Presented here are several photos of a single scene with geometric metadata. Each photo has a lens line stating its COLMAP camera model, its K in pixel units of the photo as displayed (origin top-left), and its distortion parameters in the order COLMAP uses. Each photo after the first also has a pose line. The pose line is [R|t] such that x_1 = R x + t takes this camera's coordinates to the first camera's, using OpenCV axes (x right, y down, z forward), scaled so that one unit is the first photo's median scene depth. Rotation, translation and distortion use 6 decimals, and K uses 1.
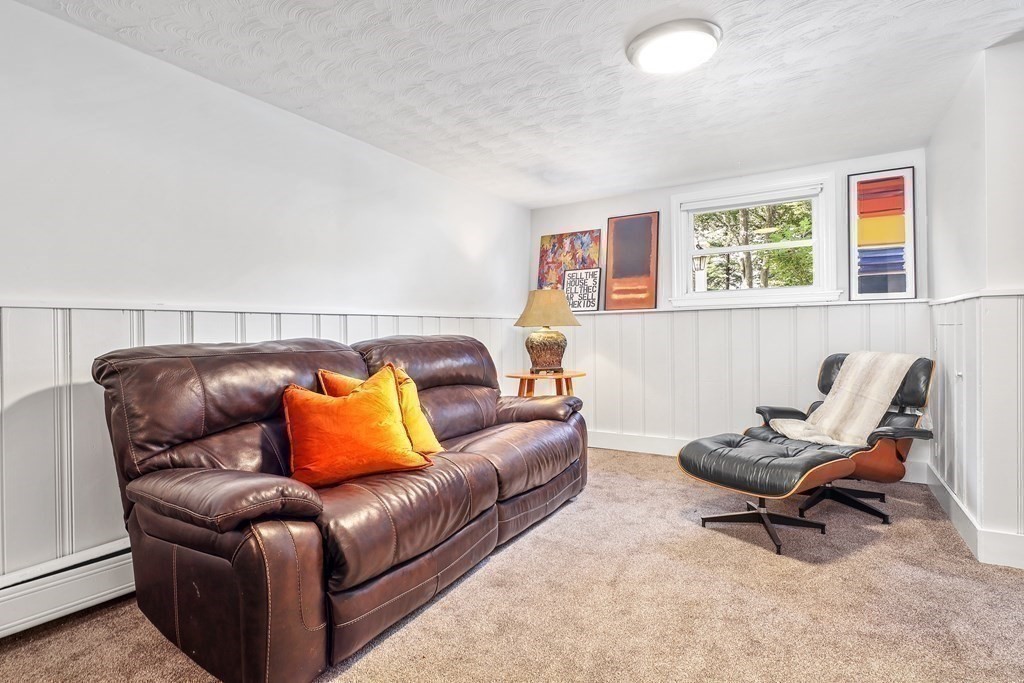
lens RADIAL K [[495.4, 0, 512.2], [0, 495.4, 326.2], [0, 0, 1]] dist [0.001055, 0.000008]
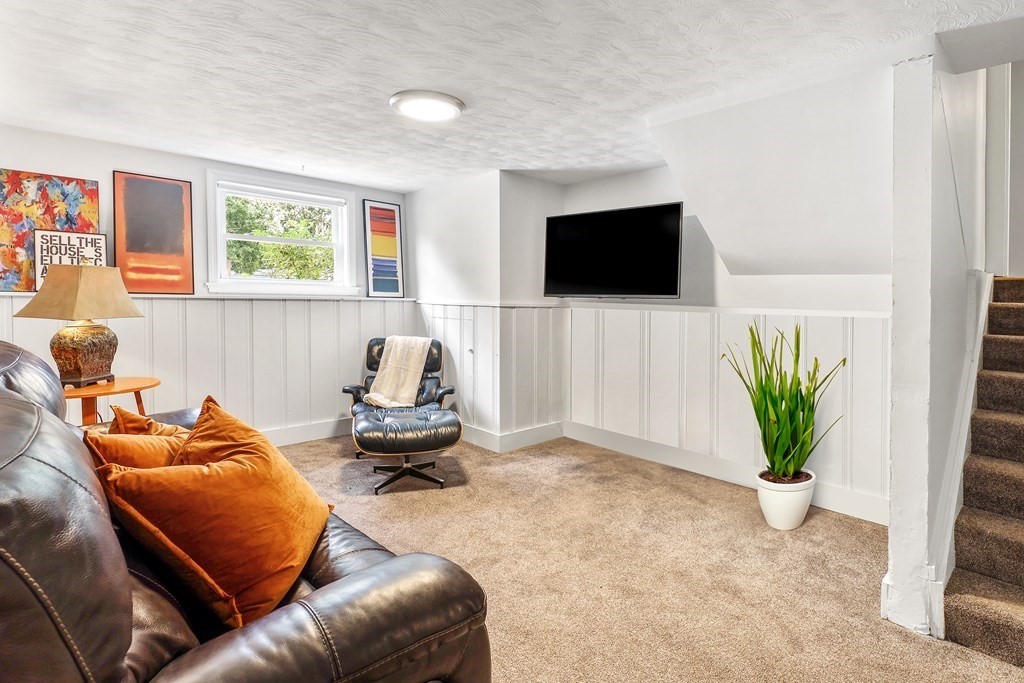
lens RADIAL K [[493.0, 0, 518.4], [0, 493.0, 293.8], [0, 0, 1]] dist [0.000259, -0.000300]
pose [[0.298180, 0.033207, 0.953932, -0.416514], [-0.031232, 0.999199, -0.025020, -0.035640], [-0.953999, -0.022333, 0.298978, 0.214826]]
